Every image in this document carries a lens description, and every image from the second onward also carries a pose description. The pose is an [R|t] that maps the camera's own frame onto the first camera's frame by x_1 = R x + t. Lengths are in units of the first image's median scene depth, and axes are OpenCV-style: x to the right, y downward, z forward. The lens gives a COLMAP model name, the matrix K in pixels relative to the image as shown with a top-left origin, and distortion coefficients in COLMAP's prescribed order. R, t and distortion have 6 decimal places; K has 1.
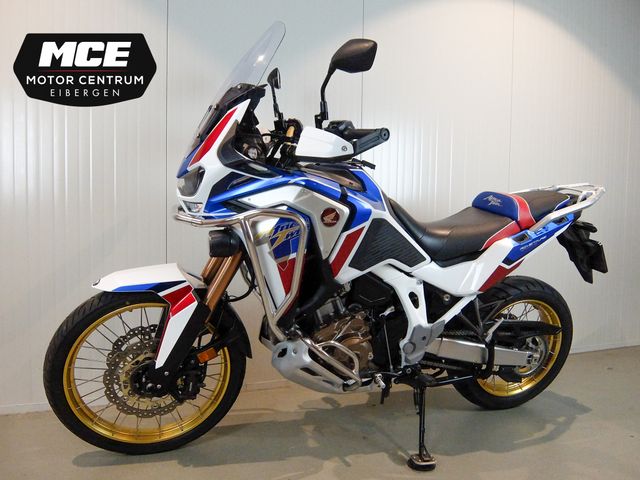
lens RADIAL K [[482.9, 0, 318.7], [0, 482.9, 245.2], [0, 0, 1]] dist [-0.026217, 0.008219]
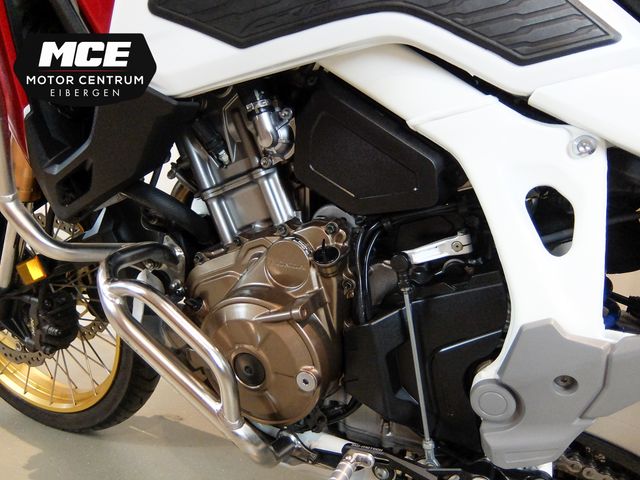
lens RADIAL K [[482.9, 0, 318.7], [0, 482.9, 241.1], [0, 0, 1]] dist [-0.026217, 0.008219]
pose [[0.738248, 0.120271, -0.663721, 0.291983], [-0.106709, 0.992409, 0.061140, 0.130419], [0.666036, 0.025688, 0.745478, 0.789298]]
